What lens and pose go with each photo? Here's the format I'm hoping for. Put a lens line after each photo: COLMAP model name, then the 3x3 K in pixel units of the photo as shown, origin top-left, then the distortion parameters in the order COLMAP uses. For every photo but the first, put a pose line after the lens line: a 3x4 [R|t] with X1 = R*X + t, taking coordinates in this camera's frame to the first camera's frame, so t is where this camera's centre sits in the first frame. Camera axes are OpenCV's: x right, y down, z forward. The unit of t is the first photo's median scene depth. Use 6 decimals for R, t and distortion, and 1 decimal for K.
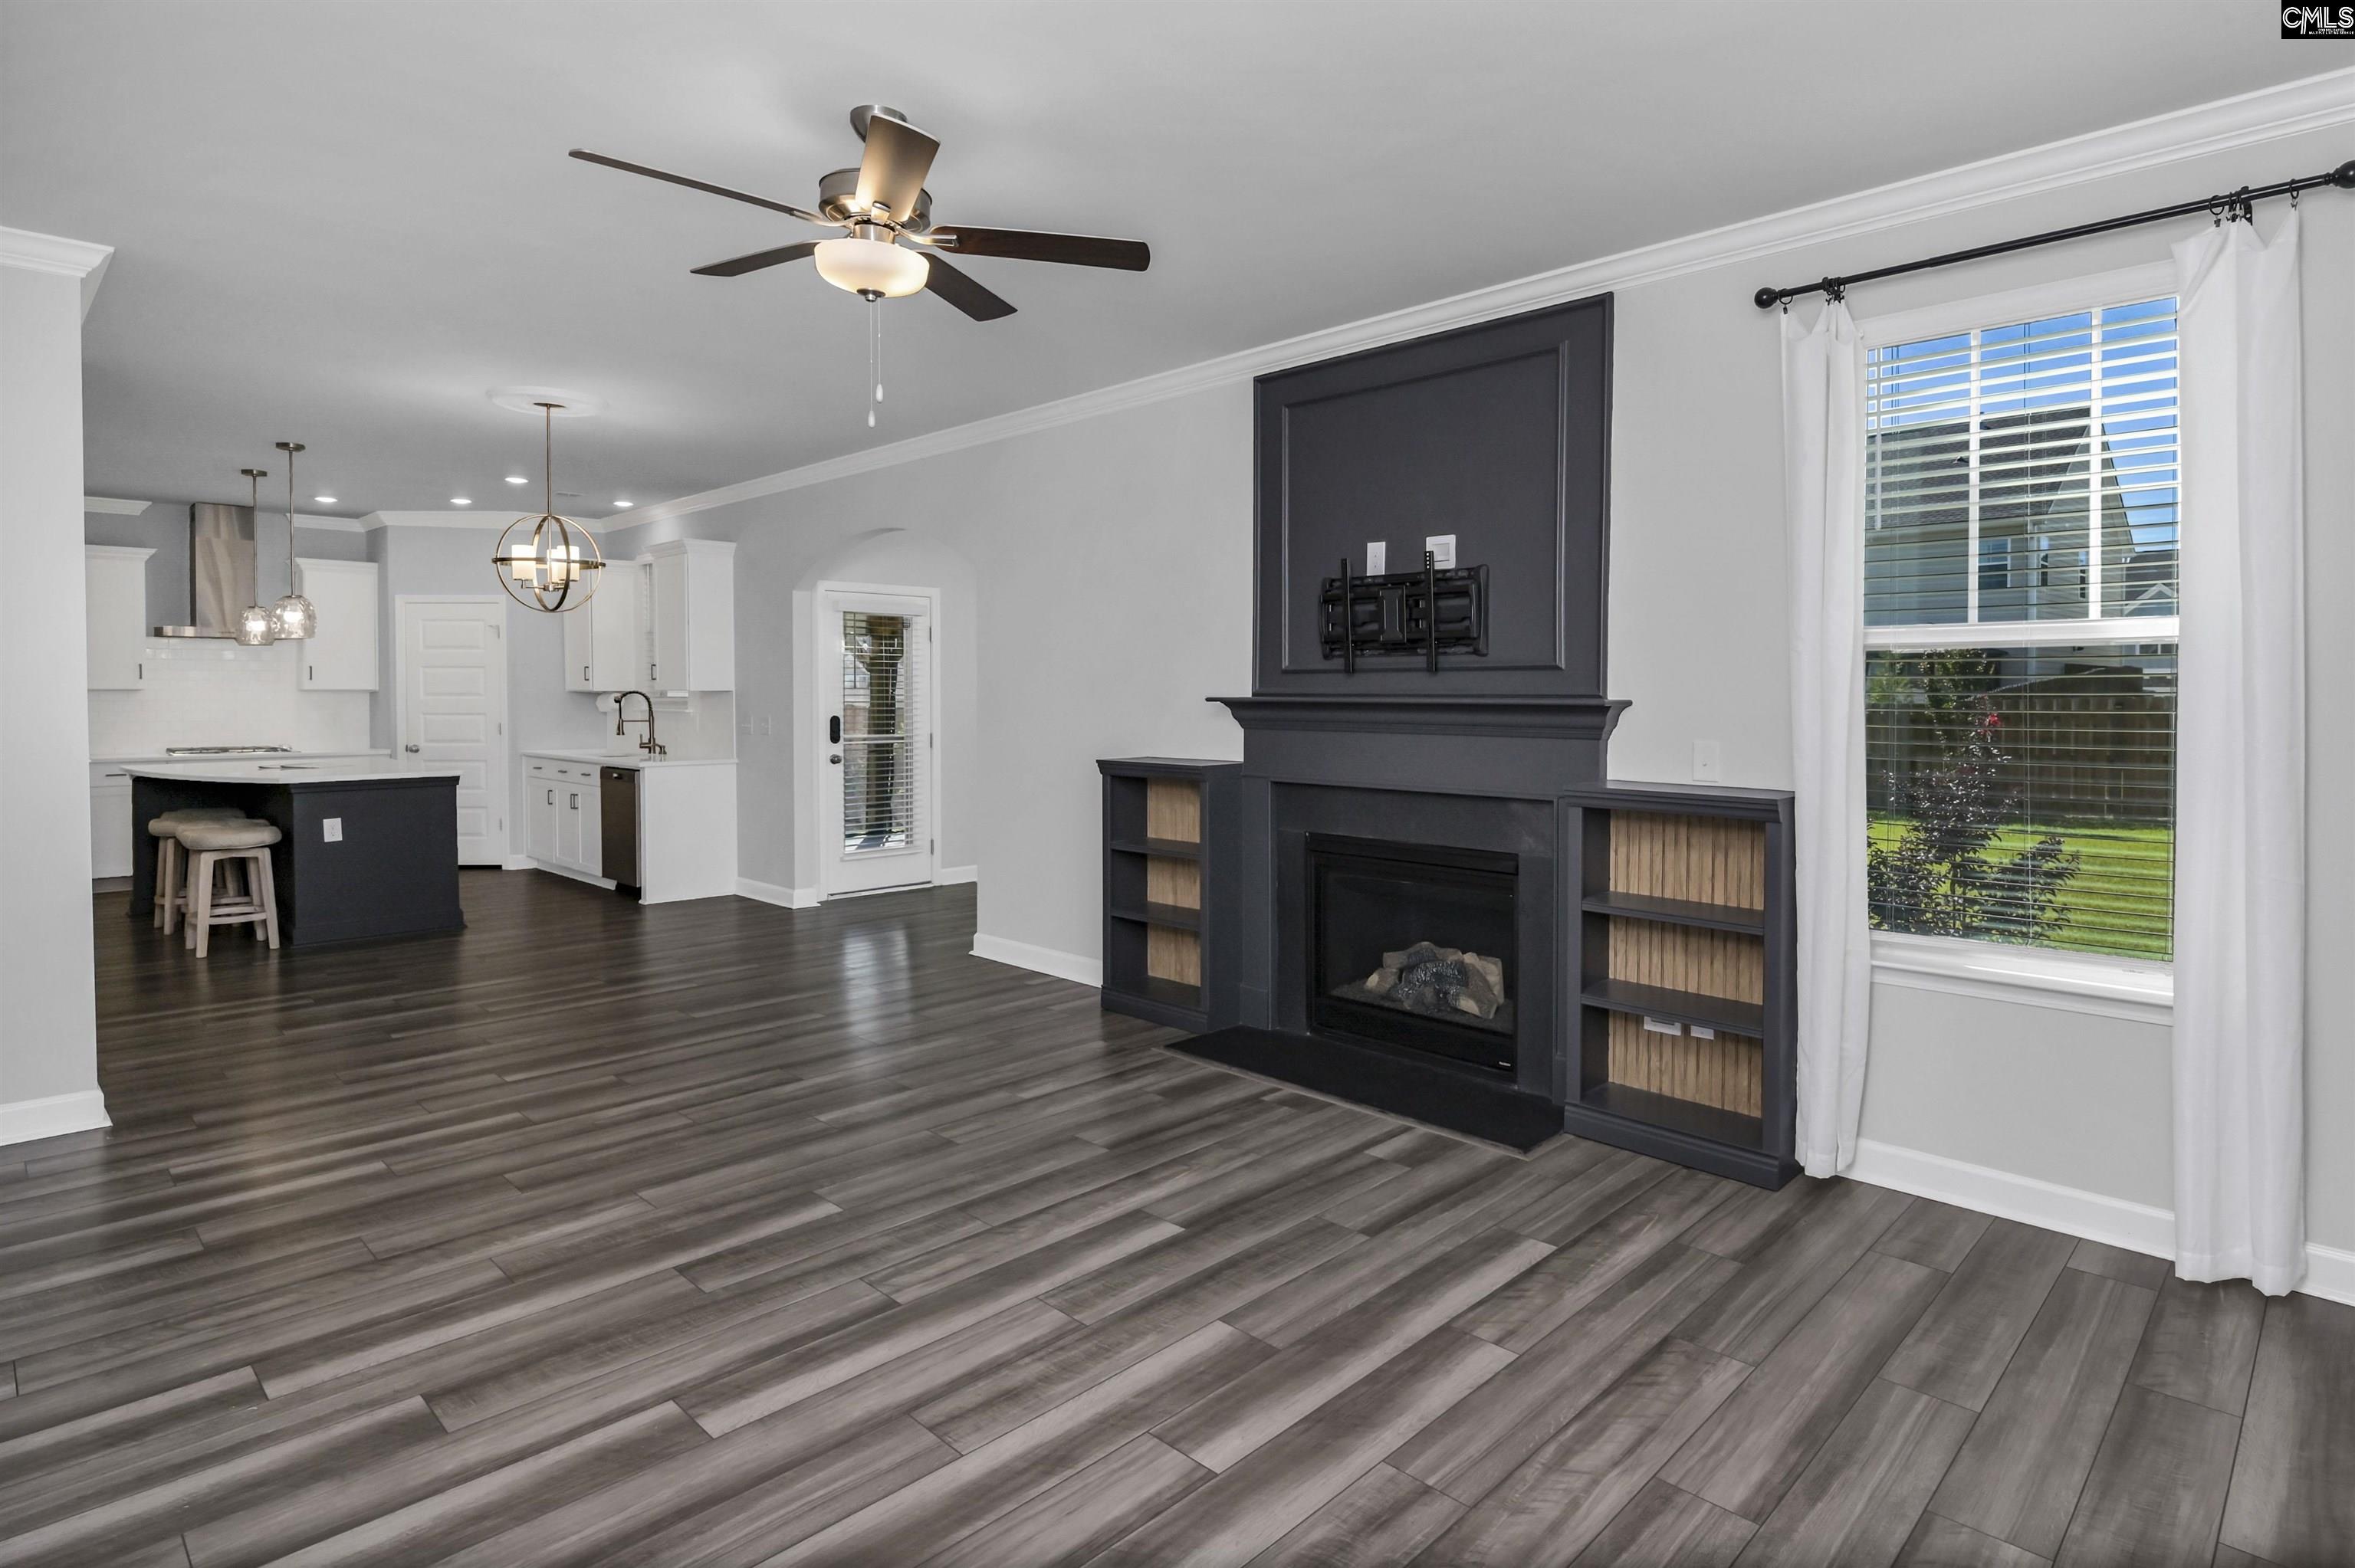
lens RADIAL K [[1190.2, 0, 1174.8], [0, 1190.2, 708.0], [0, 0, 1]] dist [0.002391, -0.003715]
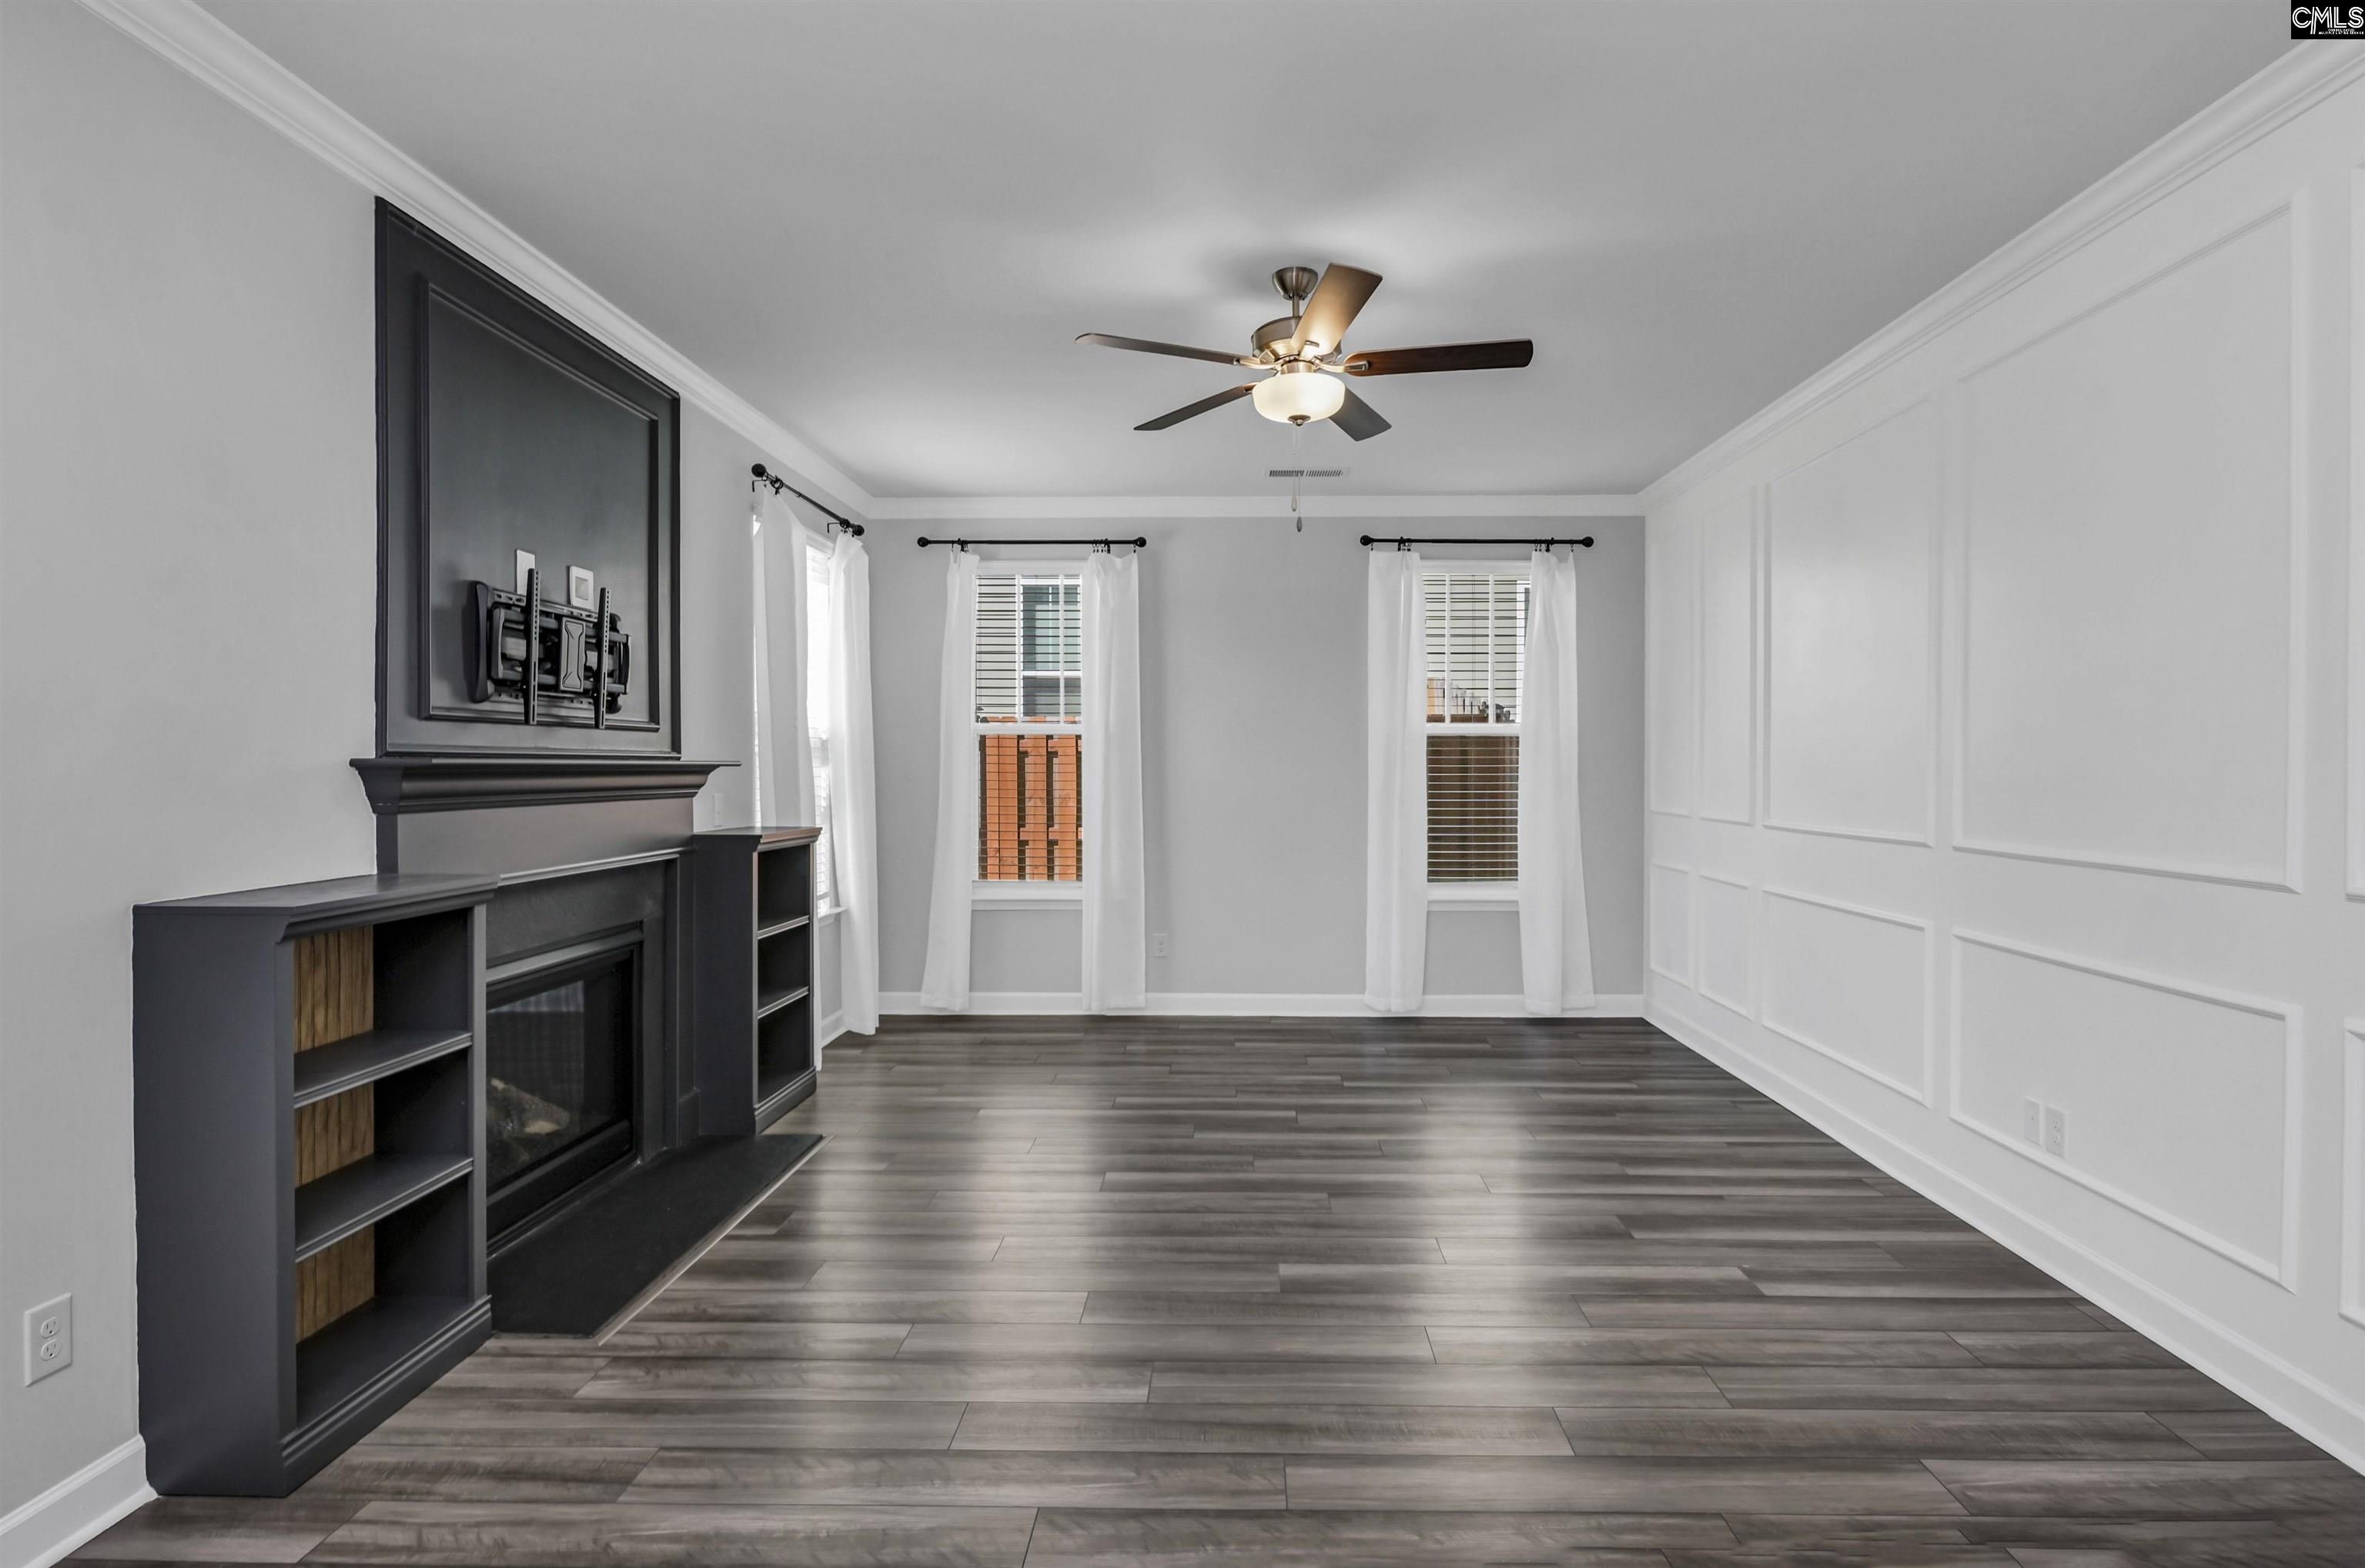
lens RADIAL K [[1301.0, 0, 1172.0], [0, 1301.0, 778.5], [0, 0, 1]] dist [-0.002676, -0.005795]
pose [[-0.669987, -0.010334, 0.742301, -1.175823], [0.008795, 0.999722, 0.021855, -0.025524], [-0.742321, 0.021171, -0.669710, 2.037431]]
